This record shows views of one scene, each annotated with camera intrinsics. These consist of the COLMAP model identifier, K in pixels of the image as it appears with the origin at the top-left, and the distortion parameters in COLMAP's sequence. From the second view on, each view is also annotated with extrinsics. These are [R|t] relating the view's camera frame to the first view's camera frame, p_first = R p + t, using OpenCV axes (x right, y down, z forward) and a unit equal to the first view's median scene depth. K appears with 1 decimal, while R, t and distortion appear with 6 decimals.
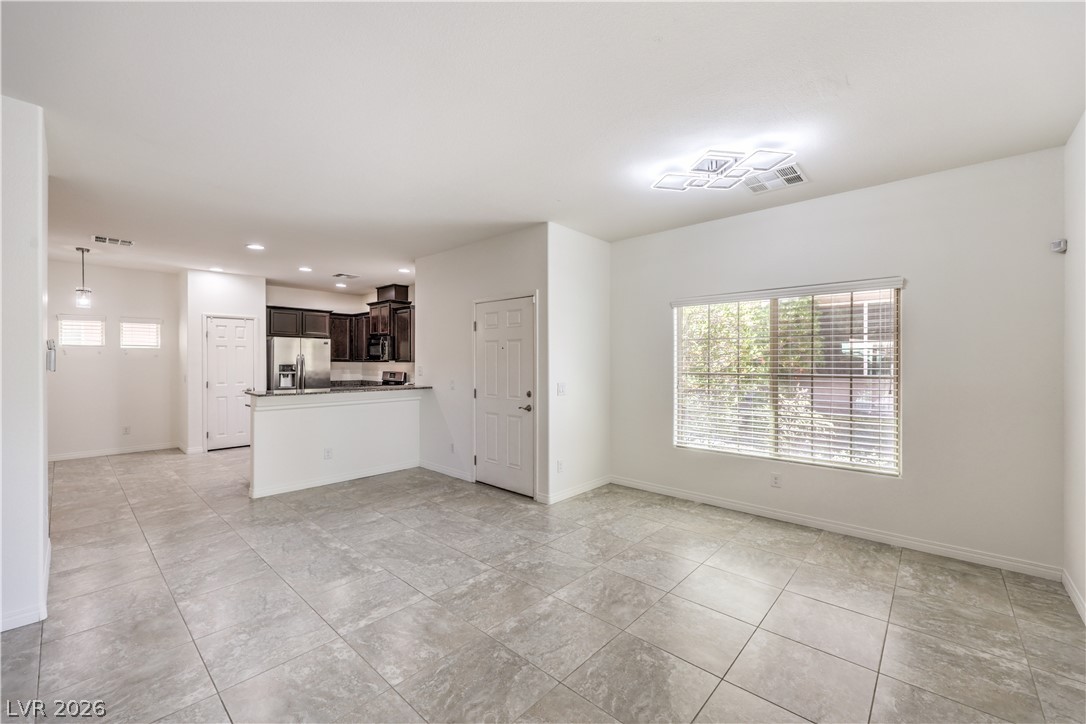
lens RADIAL K [[438.5, 0, 545.6], [0, 438.5, 361.8], [0, 0, 1]] dist [-0.004407, 0.000636]
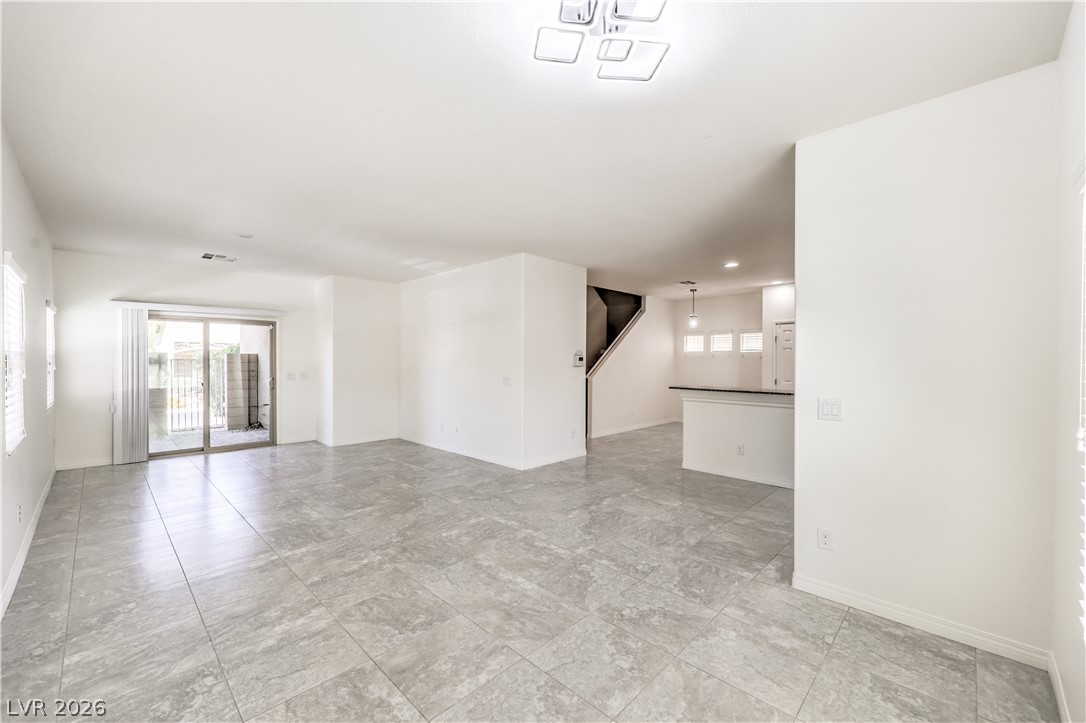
lens RADIAL K [[438.5, 0, 545.9], [0, 438.5, 362.8], [0, 0, 1]] dist [-0.004407, 0.000636]
pose [[-0.040571, 0.004811, -0.999165, 0.753410], [-0.003632, 0.999981, 0.004963, -0.003539], [0.999170, 0.003830, -0.040552, 0.760472]]
